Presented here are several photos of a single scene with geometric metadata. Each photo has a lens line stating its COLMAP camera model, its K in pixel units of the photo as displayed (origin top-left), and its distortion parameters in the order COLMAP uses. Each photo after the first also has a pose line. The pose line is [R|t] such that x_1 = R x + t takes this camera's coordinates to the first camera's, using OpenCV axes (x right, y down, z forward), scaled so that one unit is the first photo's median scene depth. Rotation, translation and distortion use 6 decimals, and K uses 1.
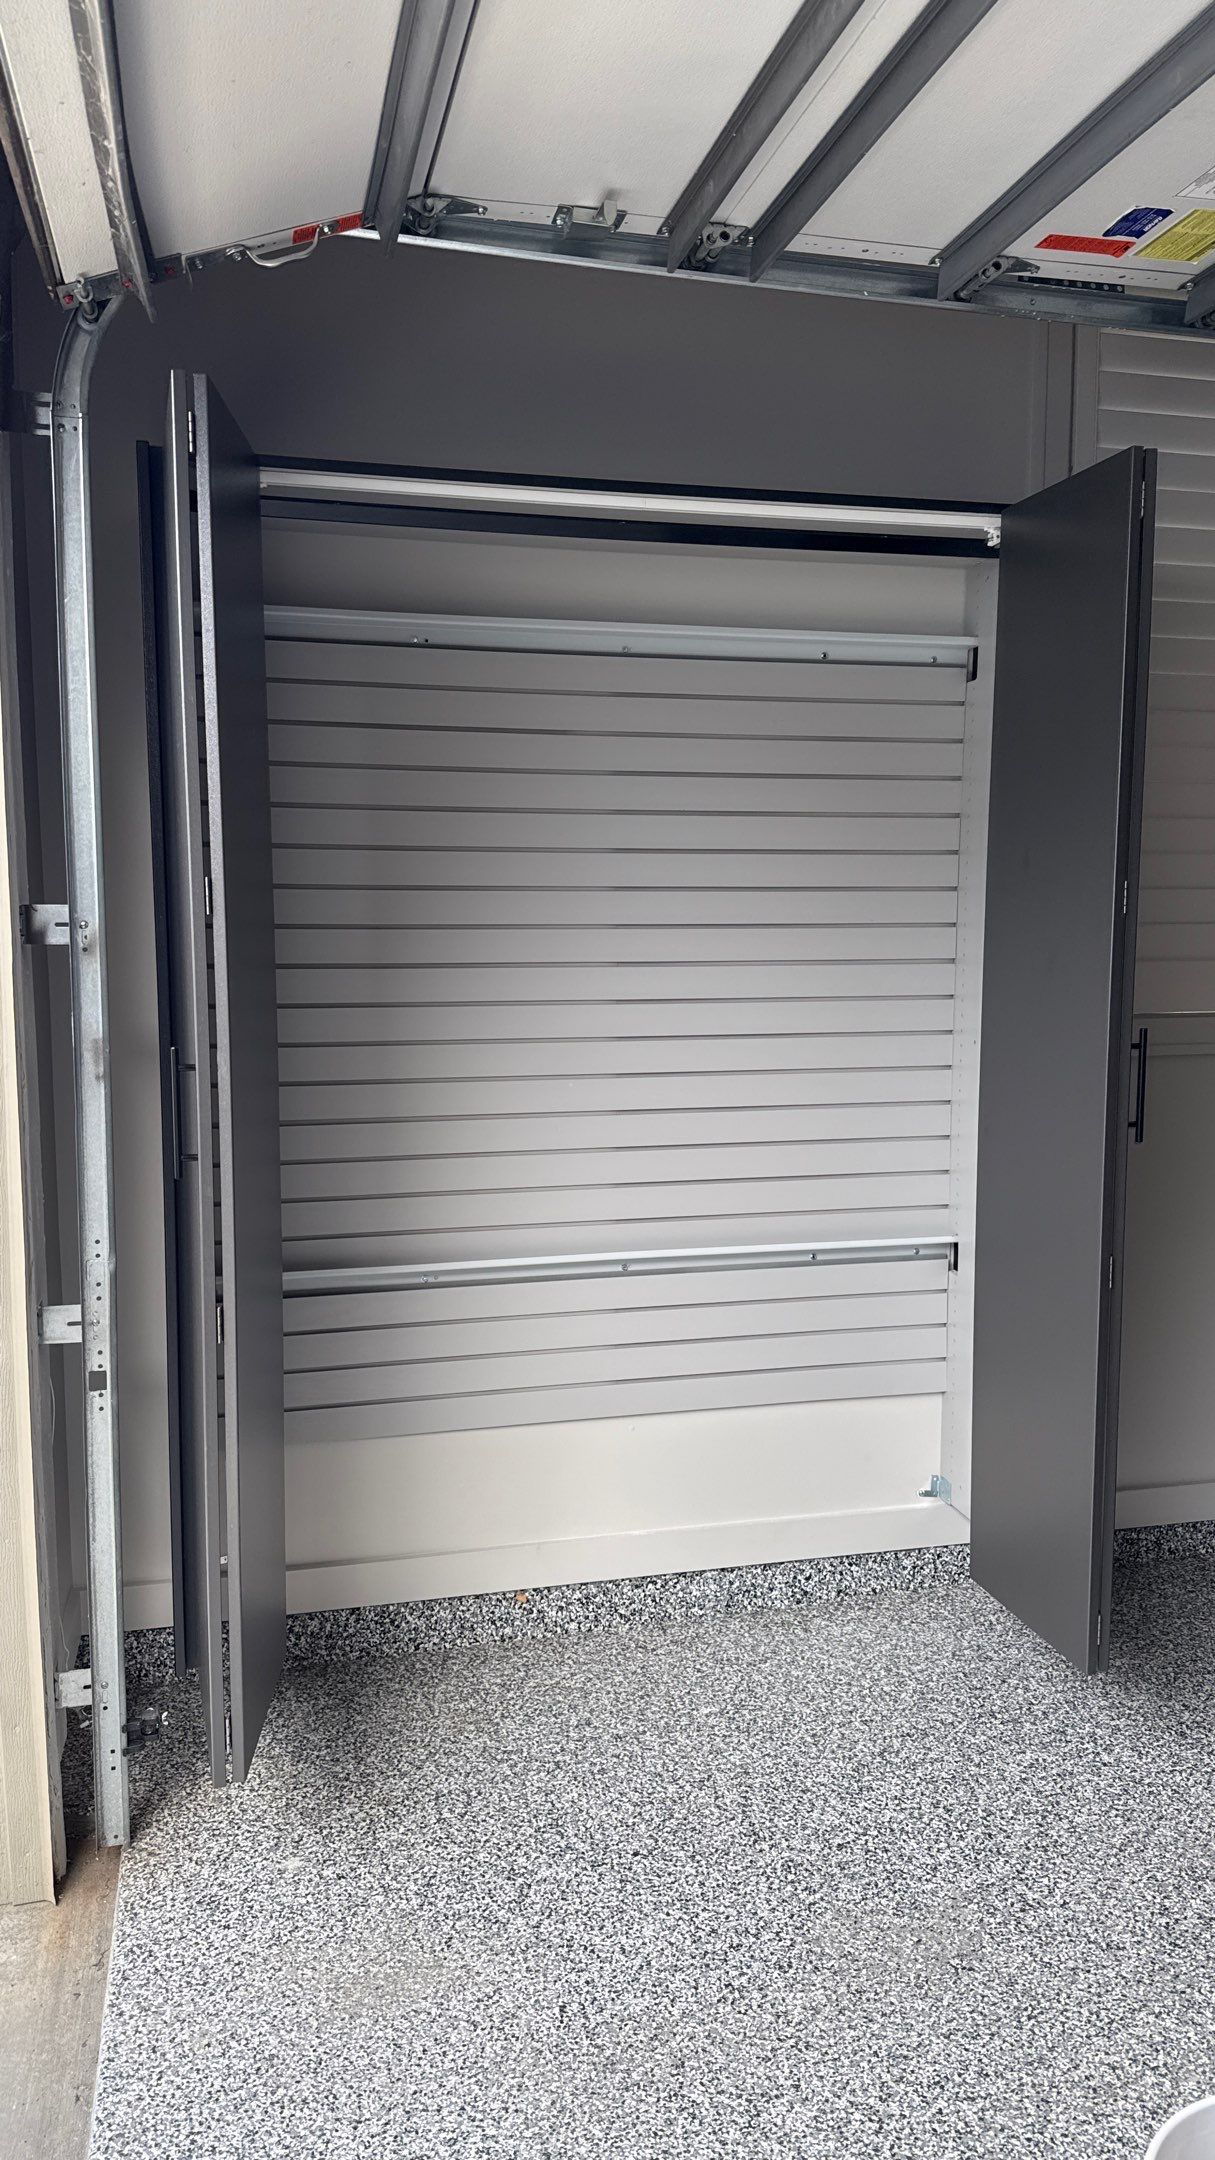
lens RADIAL K [[1525.7, 0, 594.7], [0, 1525.7, 1085.5], [0, 0, 1]] dist [0.021313, -0.023252]
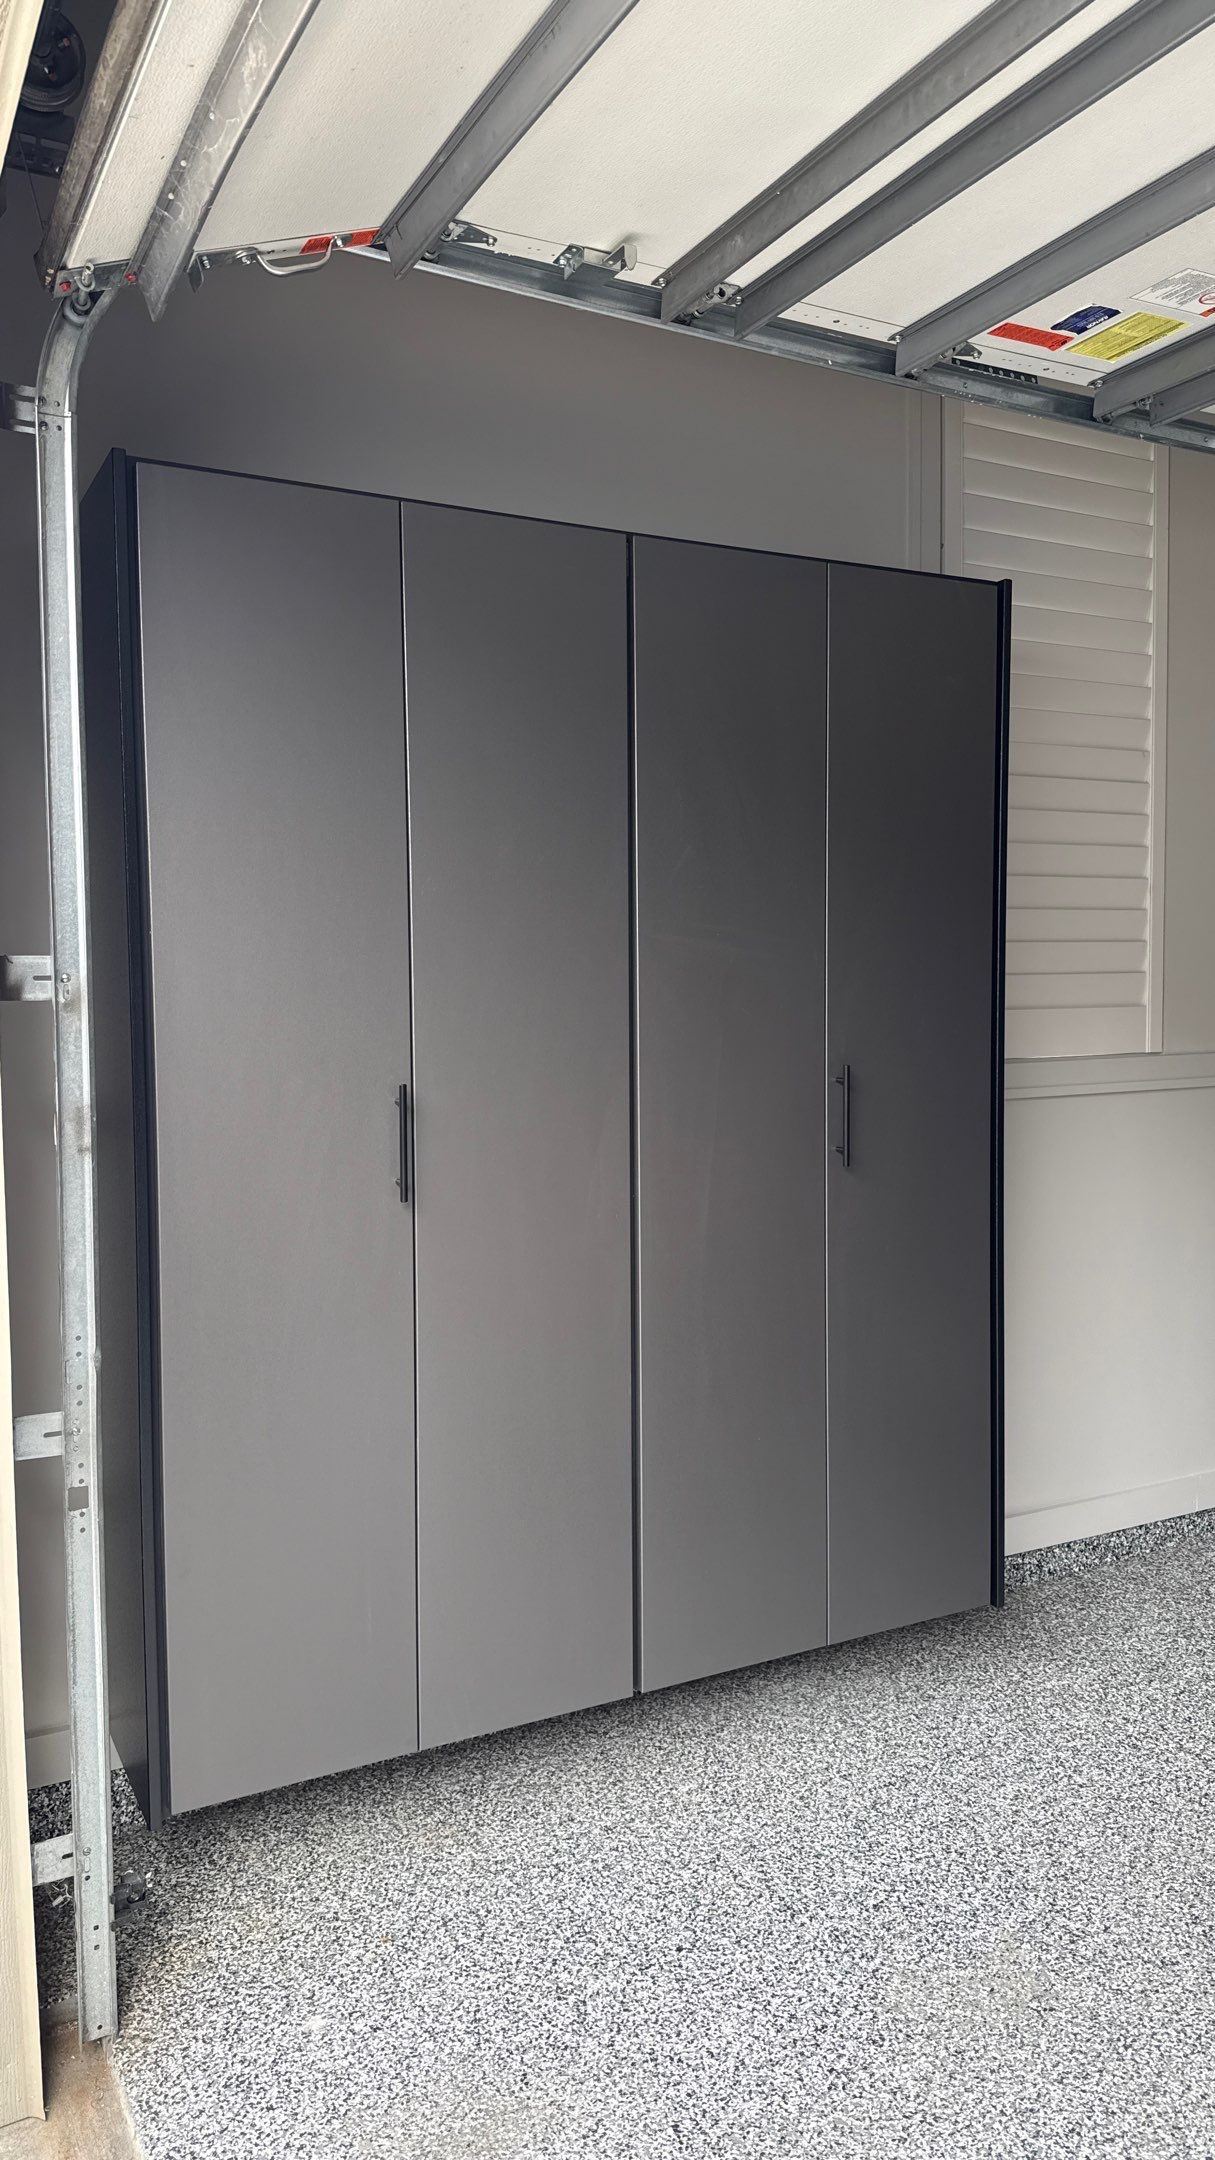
lens RADIAL K [[1531.9, 0, 607.5], [0, 1531.9, 1080.0], [0, 0, 1]] dist [0.007737, -0.009670]
pose [[0.968994, -0.025472, 0.245768, -0.249404], [0.036997, 0.998416, -0.042391, 0.002846], [-0.244299, 0.050169, 0.968401, 0.066953]]
